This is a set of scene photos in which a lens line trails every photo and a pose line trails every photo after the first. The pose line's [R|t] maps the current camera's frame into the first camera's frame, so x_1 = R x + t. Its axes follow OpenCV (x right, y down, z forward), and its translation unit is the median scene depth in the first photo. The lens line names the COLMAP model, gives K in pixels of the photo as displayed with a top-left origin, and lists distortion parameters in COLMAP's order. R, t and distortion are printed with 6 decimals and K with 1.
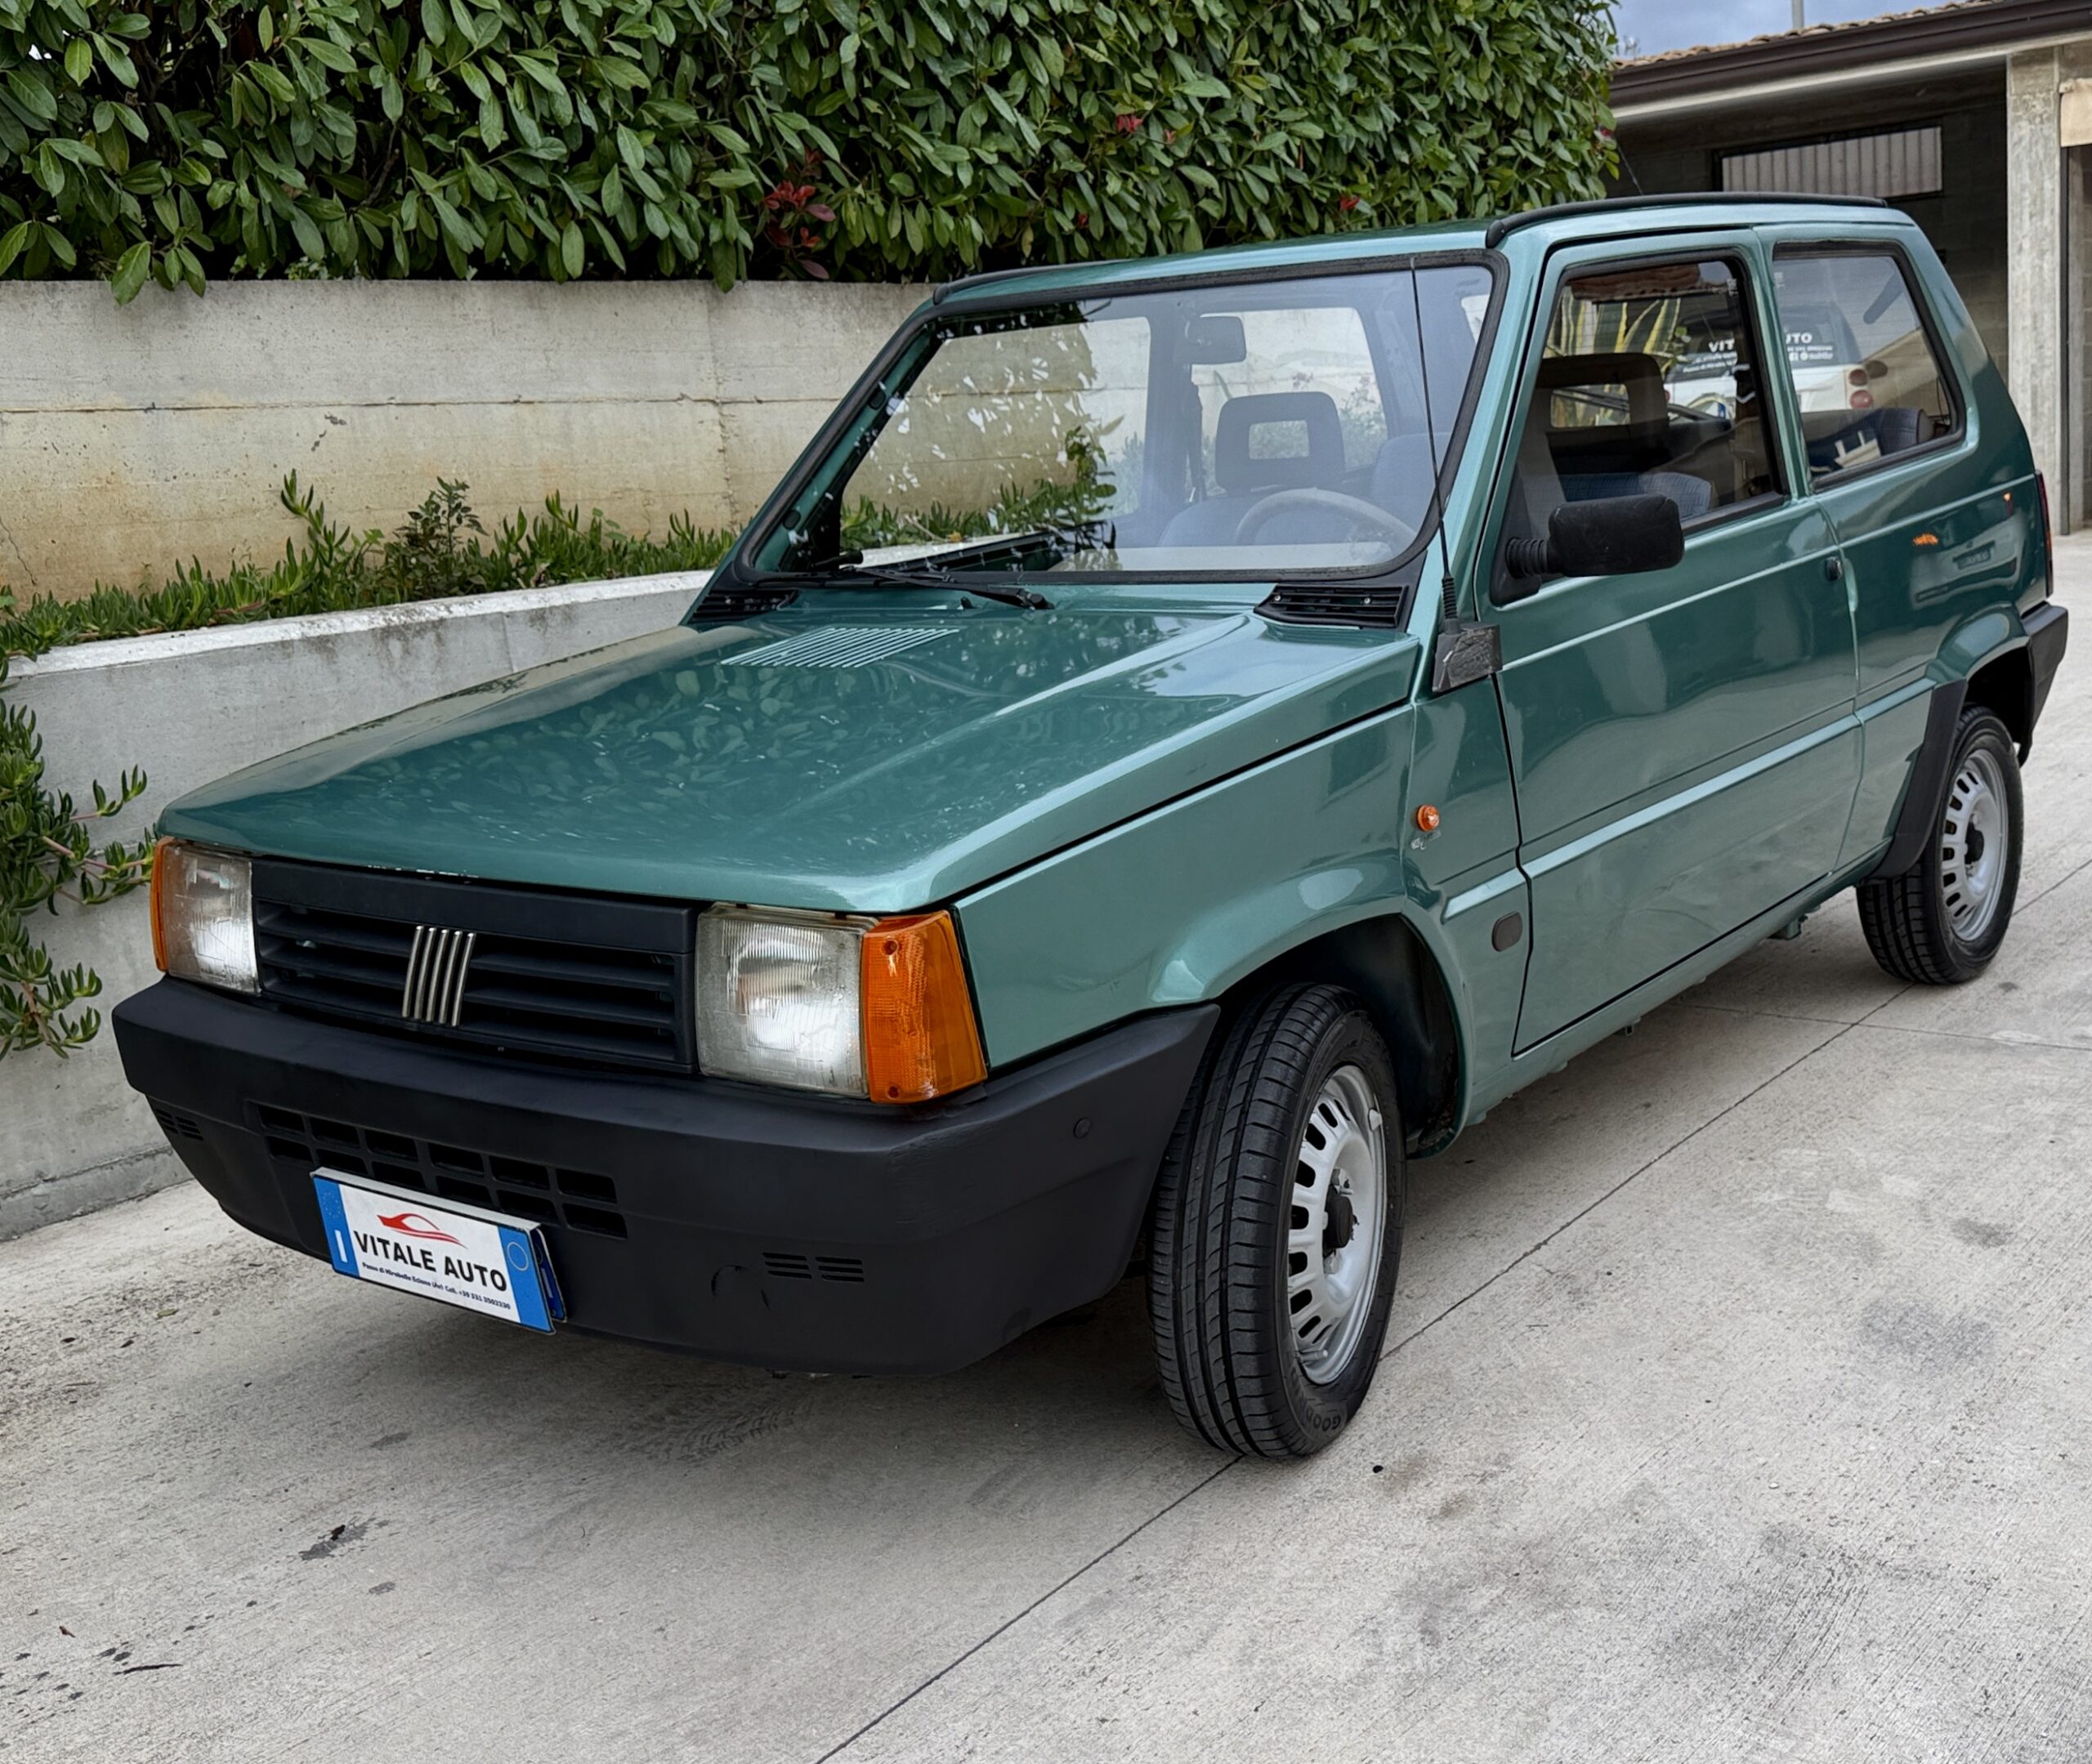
lens RADIAL K [[2145.4, 0, 1033.8], [0, 2145.4, 950.2], [0, 0, 1]] dist [0.019993, 0.000000]
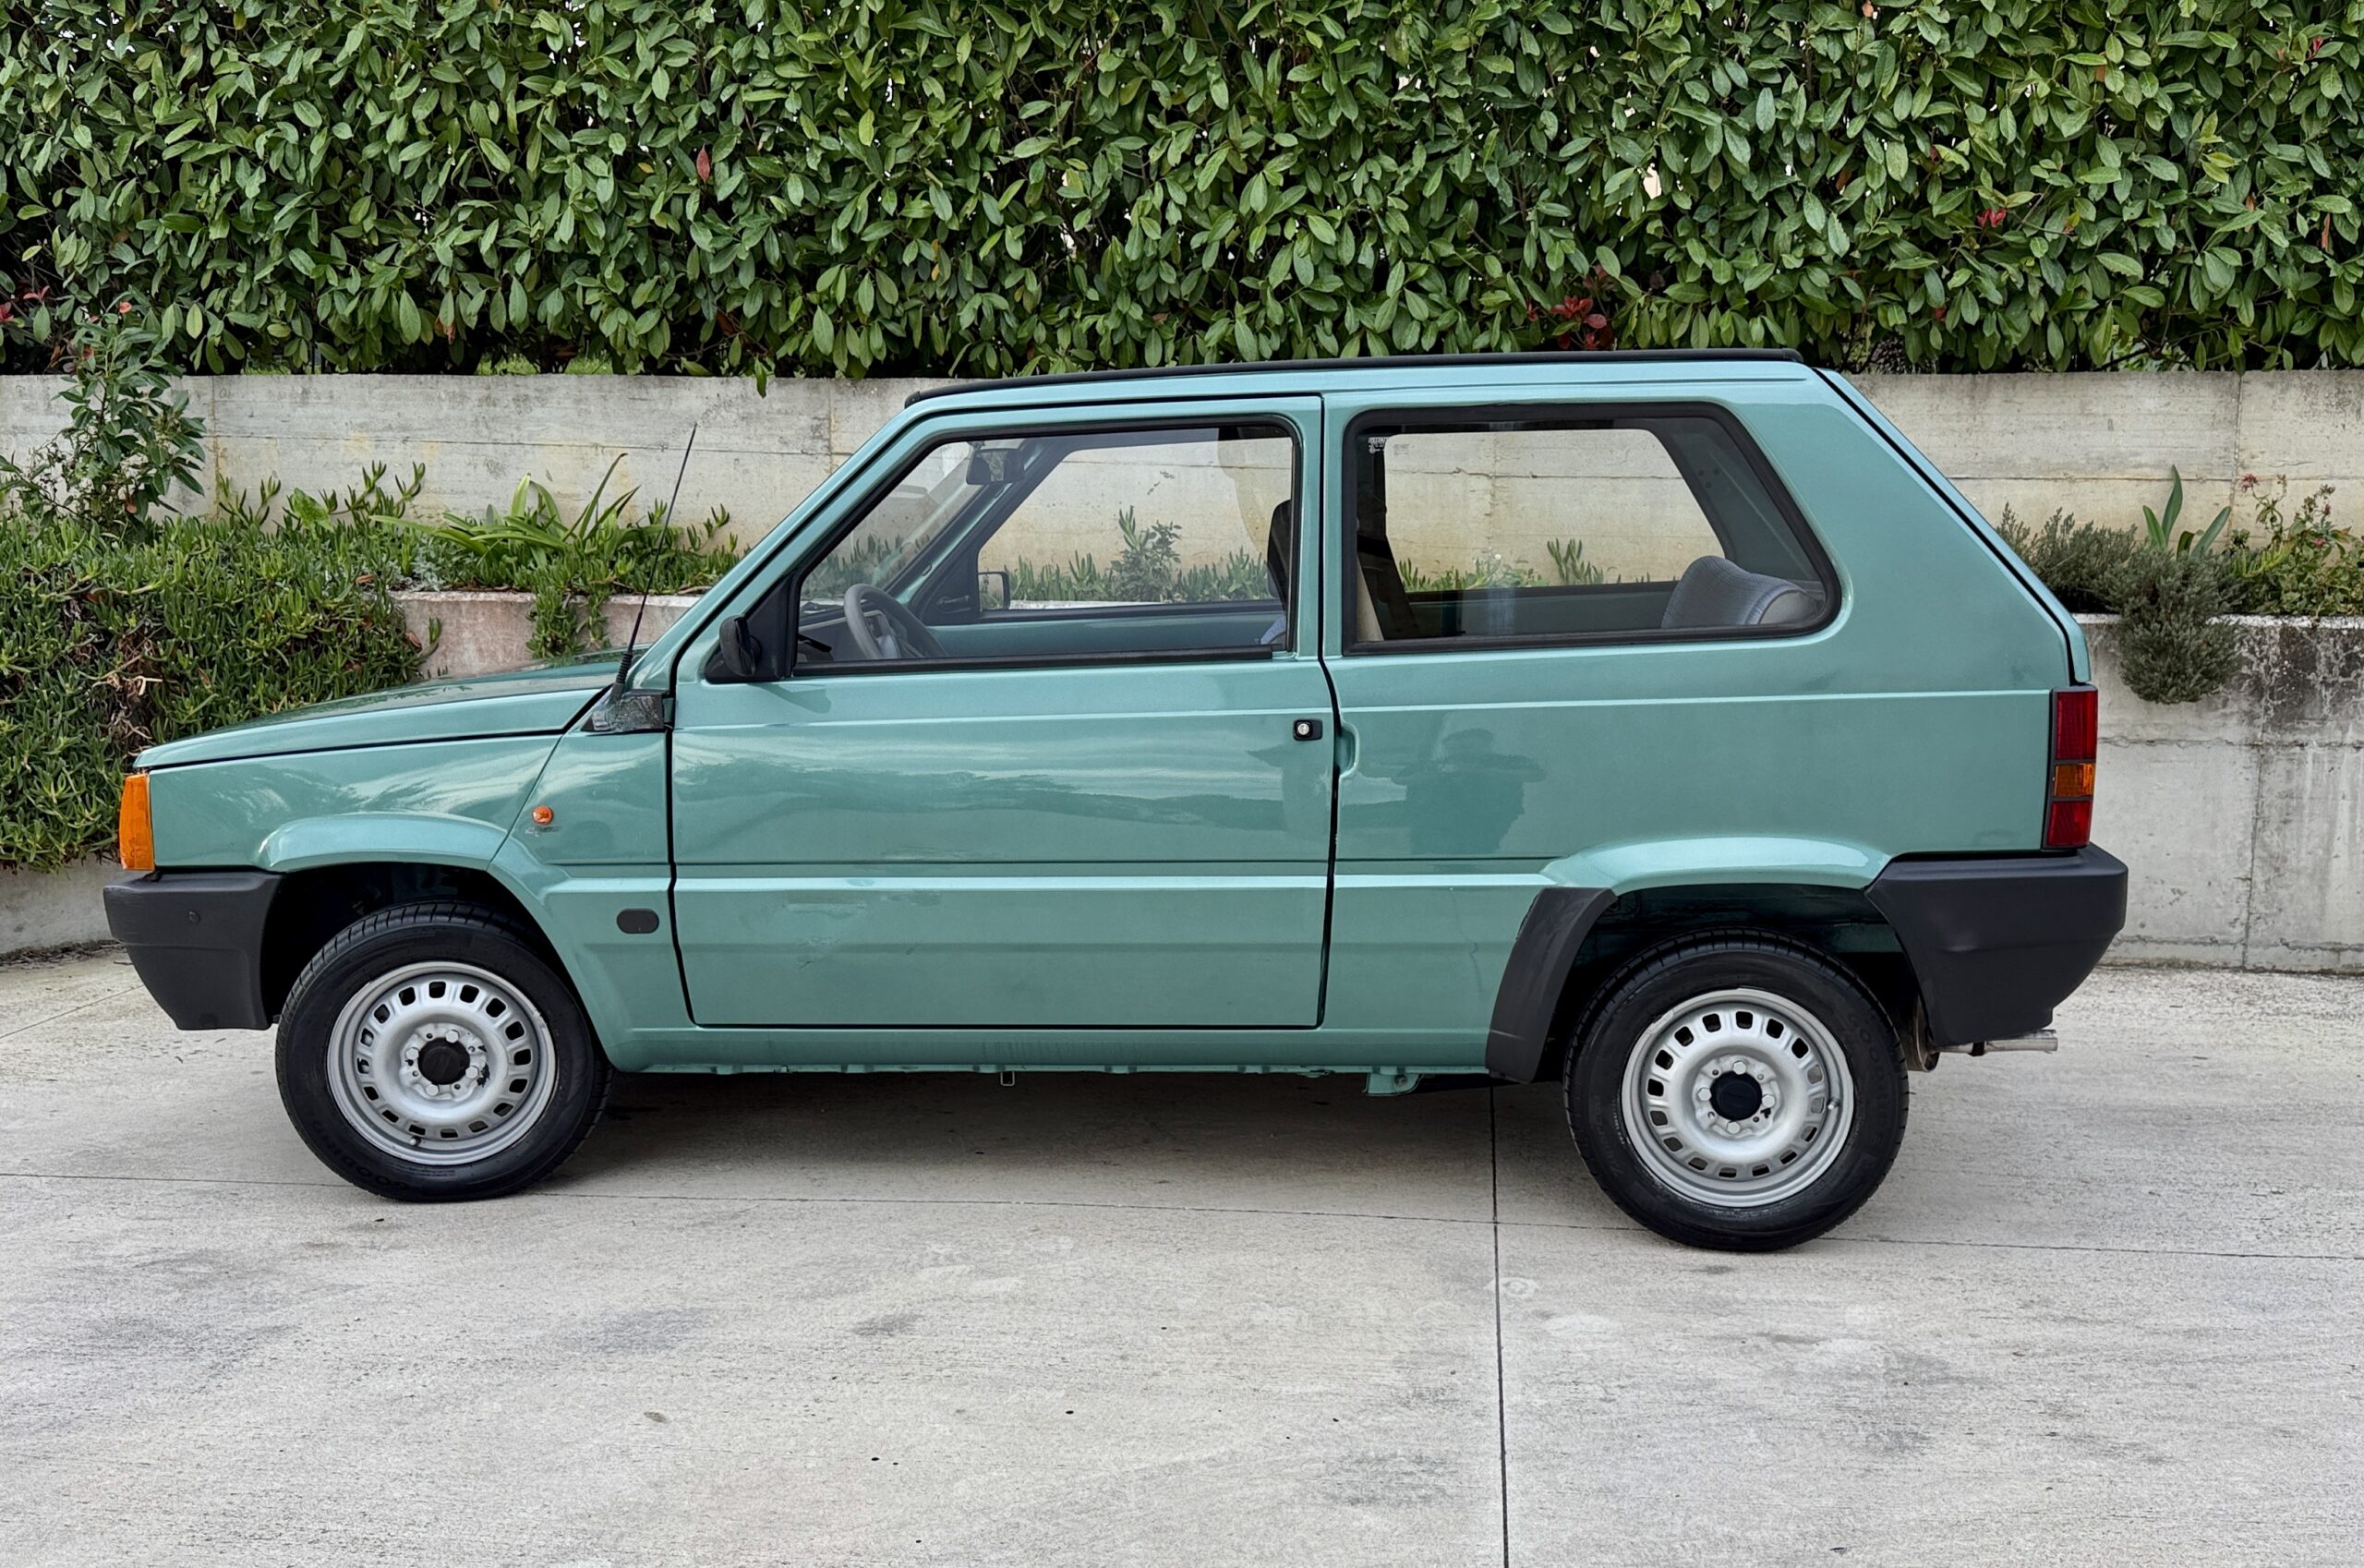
lens RADIAL K [[1798.9, 0, 1199.2], [0, 1798.9, 802.5], [0, 0, 1]] dist [0.054396, -0.057803]
pose [[0.560992, 0.211380, -0.800379, 1.128578], [-0.236932, 0.967402, 0.089423, -0.228083], [0.793190, 0.139470, 0.592788, 0.512381]]
